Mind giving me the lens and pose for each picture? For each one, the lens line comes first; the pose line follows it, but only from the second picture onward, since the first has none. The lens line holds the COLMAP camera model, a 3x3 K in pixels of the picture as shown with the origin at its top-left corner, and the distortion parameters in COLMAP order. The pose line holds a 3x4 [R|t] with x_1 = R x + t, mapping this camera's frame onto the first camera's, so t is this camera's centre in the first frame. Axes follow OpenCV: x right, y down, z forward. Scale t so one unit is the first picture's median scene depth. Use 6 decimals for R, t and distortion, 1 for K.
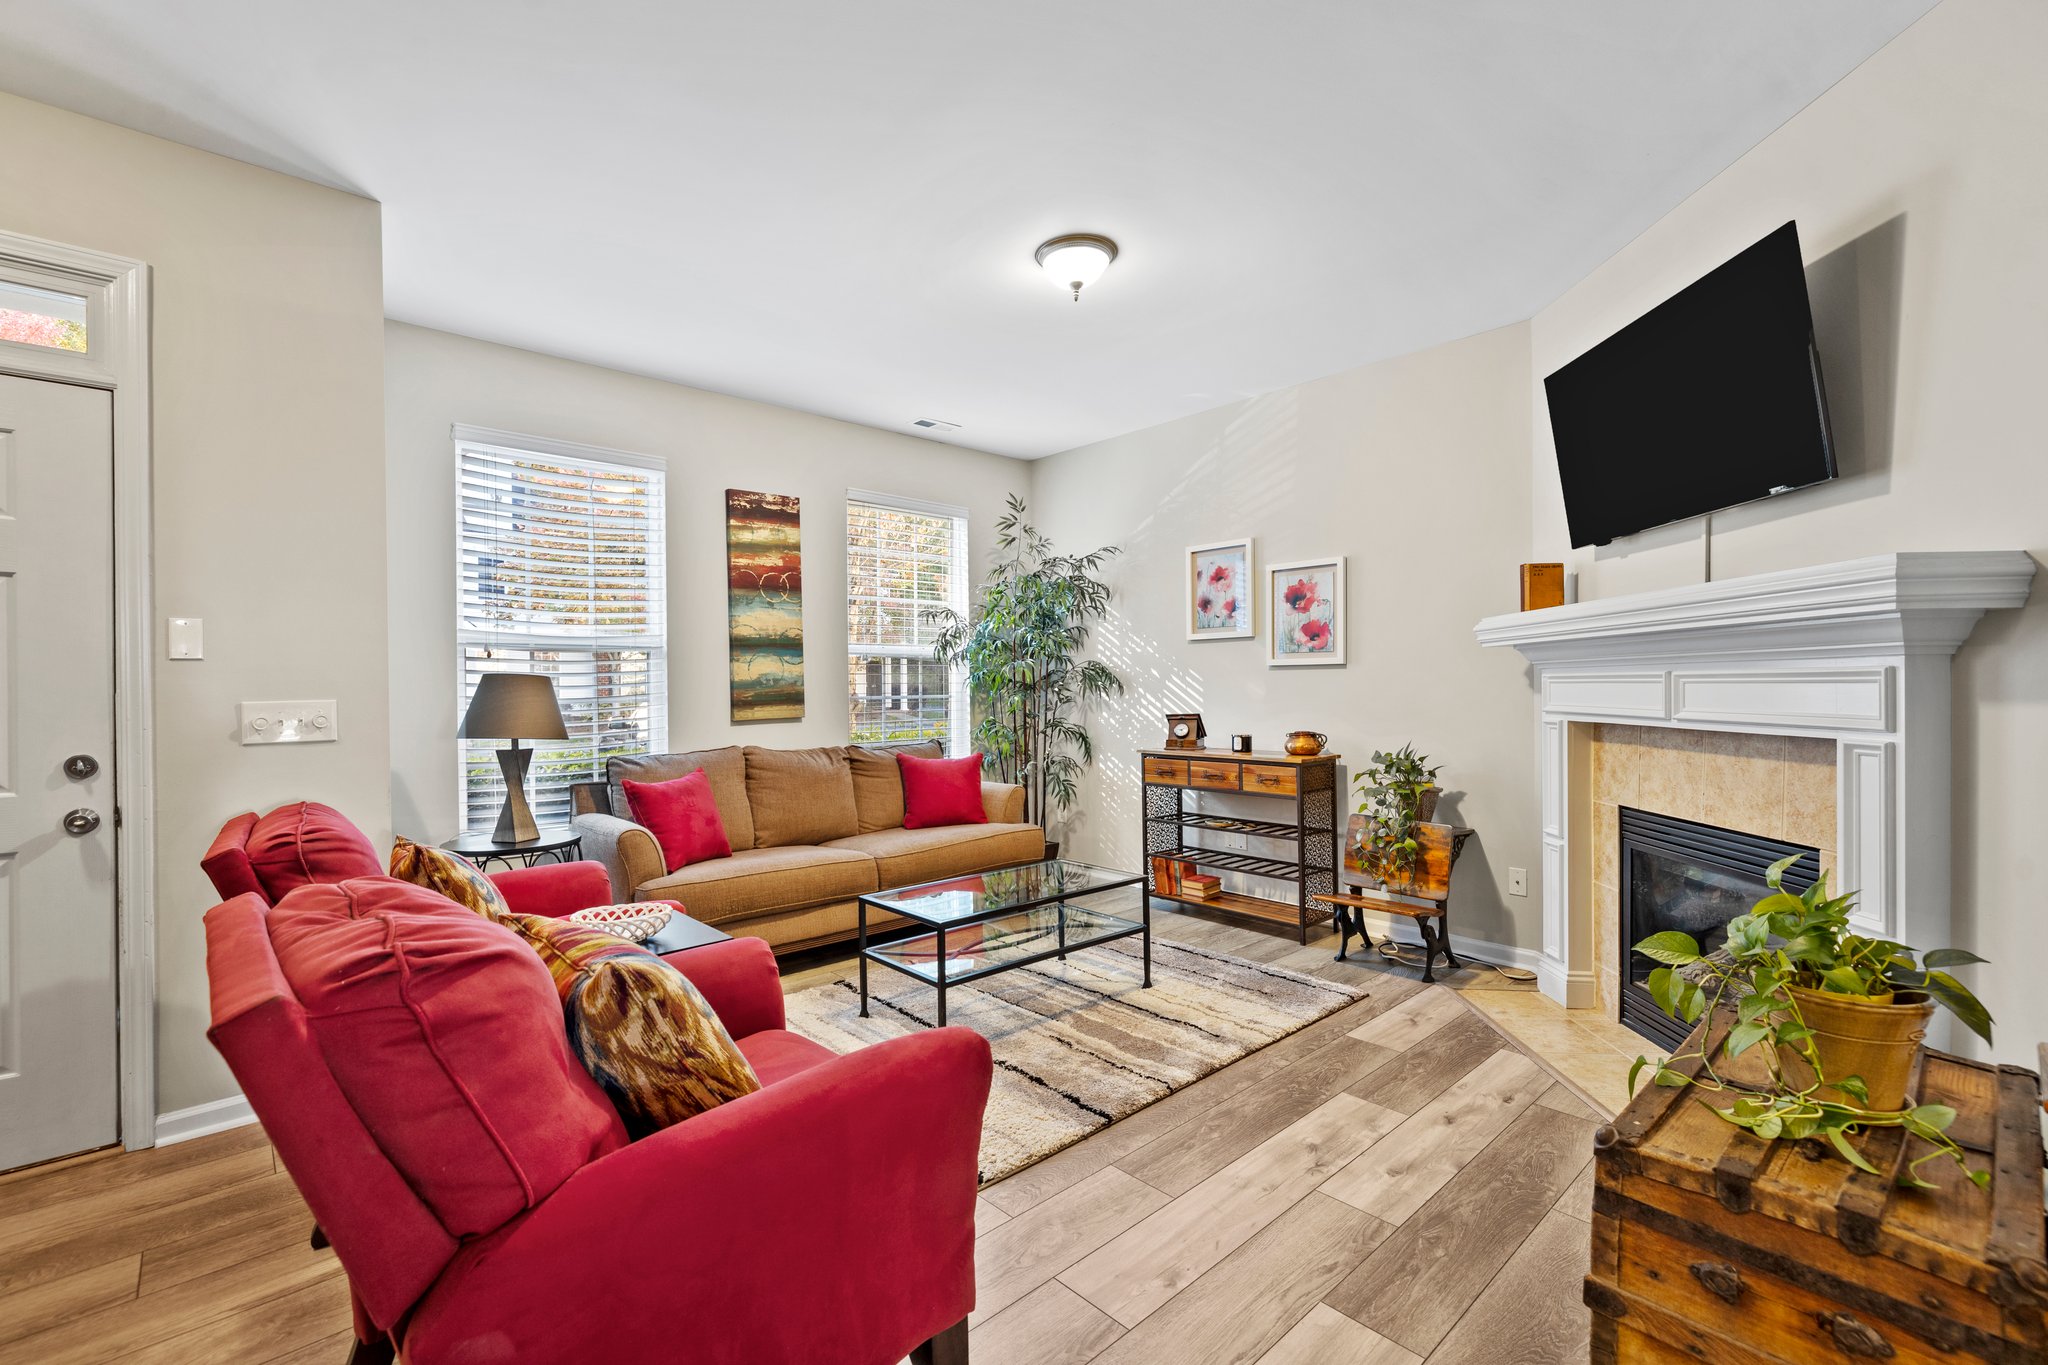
lens RADIAL K [[899.6, 0, 1017.4], [0, 899.6, 688.2], [0, 0, 1]] dist [-0.000142, -0.000173]
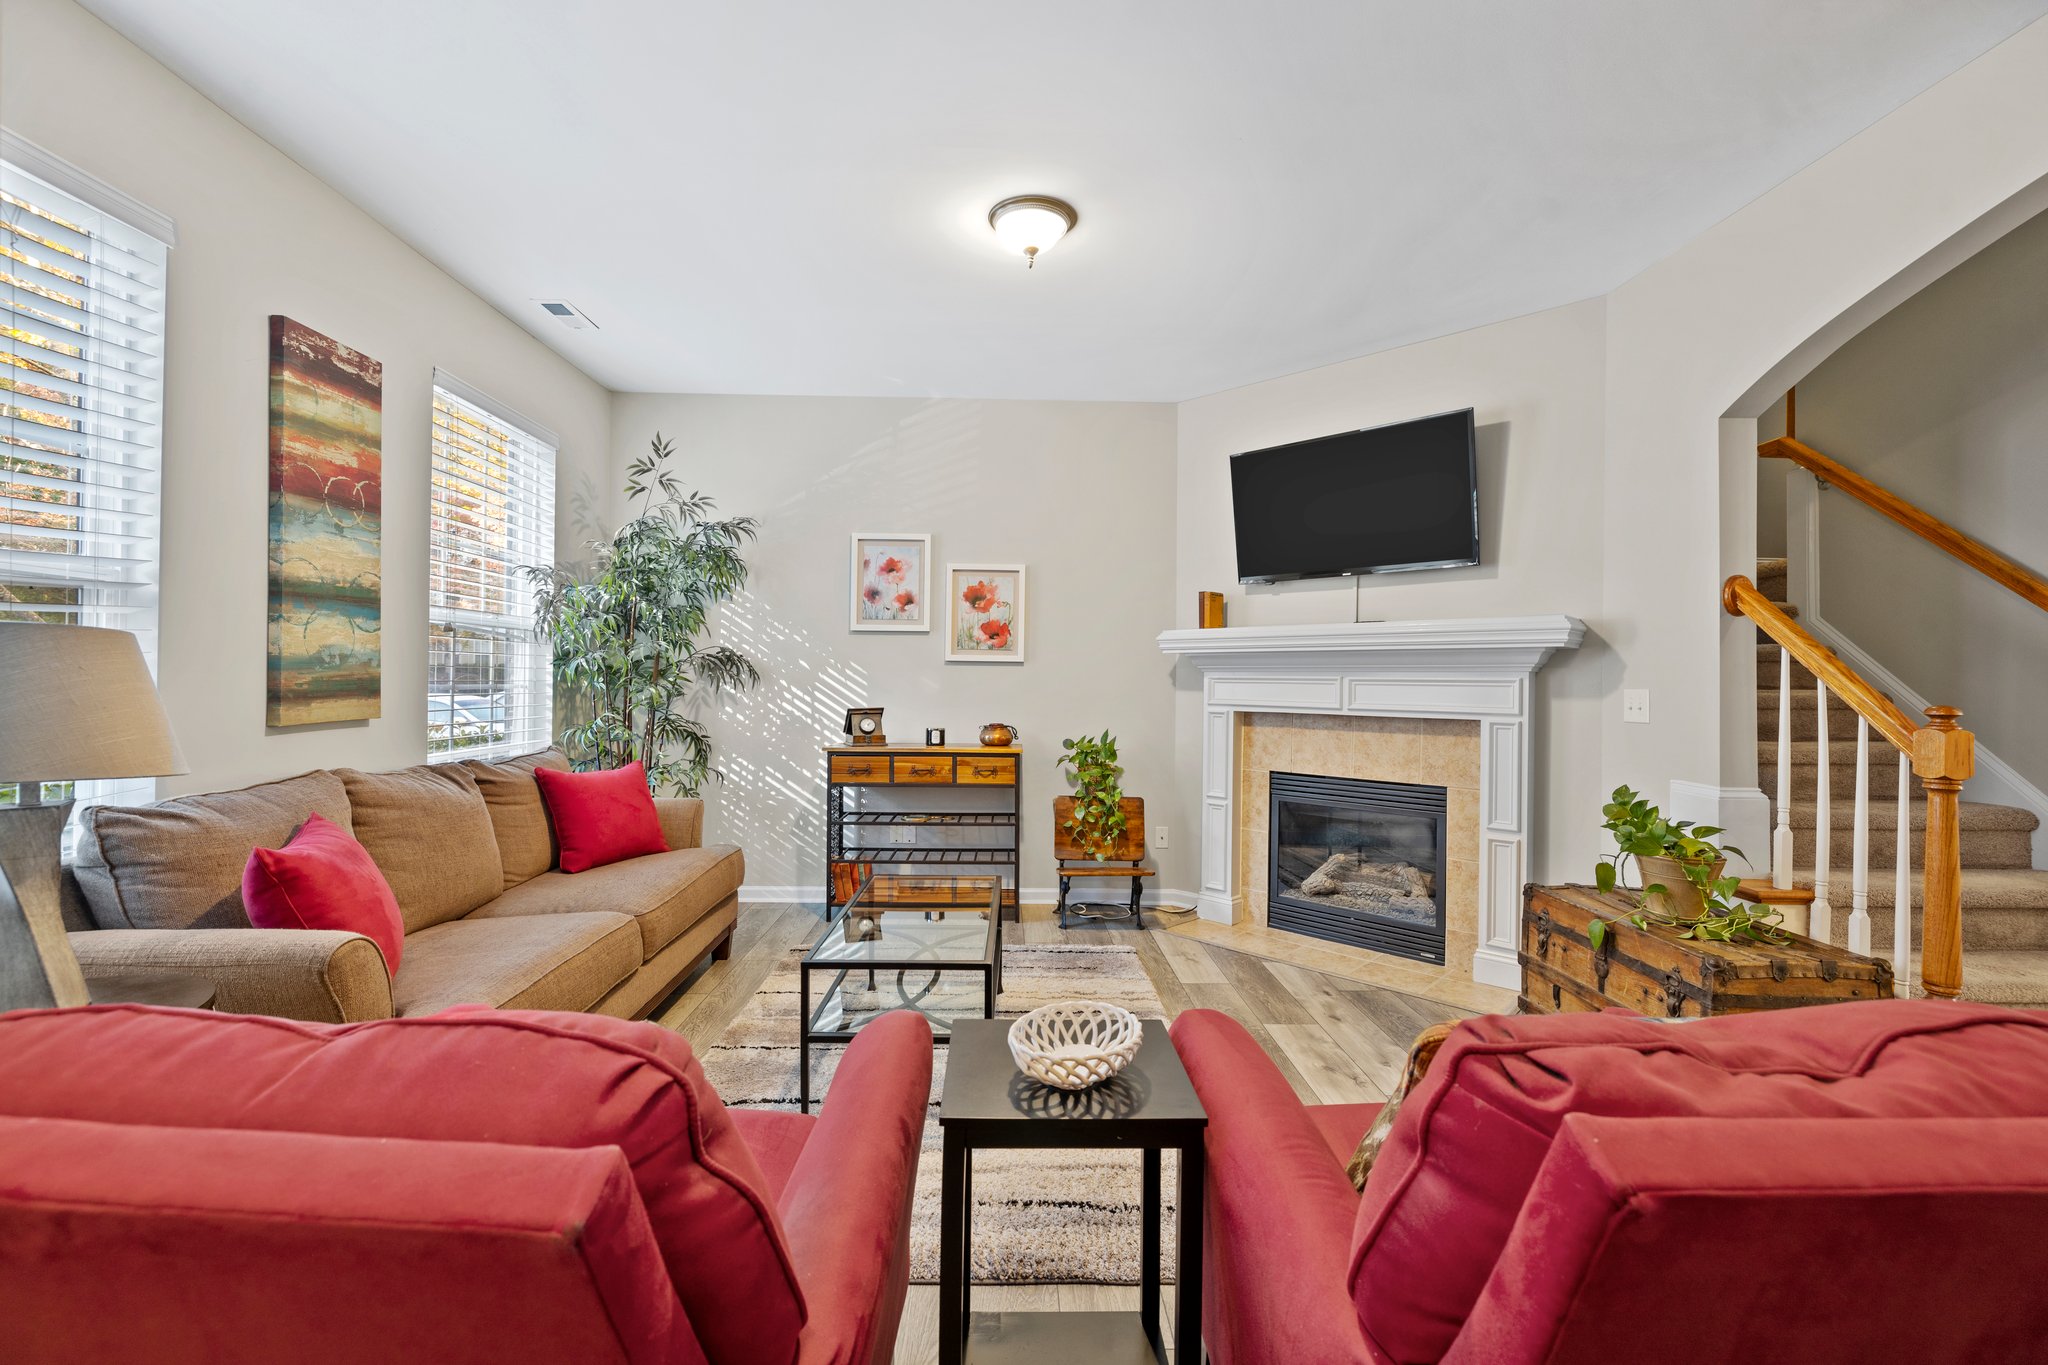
lens RADIAL K [[867.7, 0, 1024.9], [0, 867.7, 674.6], [0, 0, 1]] dist [0.001904, 0.000020]
pose [[0.648078, 0.021479, 0.761271, -0.435358], [-0.015872, 0.999766, -0.014696, 0.004369], [-0.761409, -0.002559, 0.648267, 0.296154]]
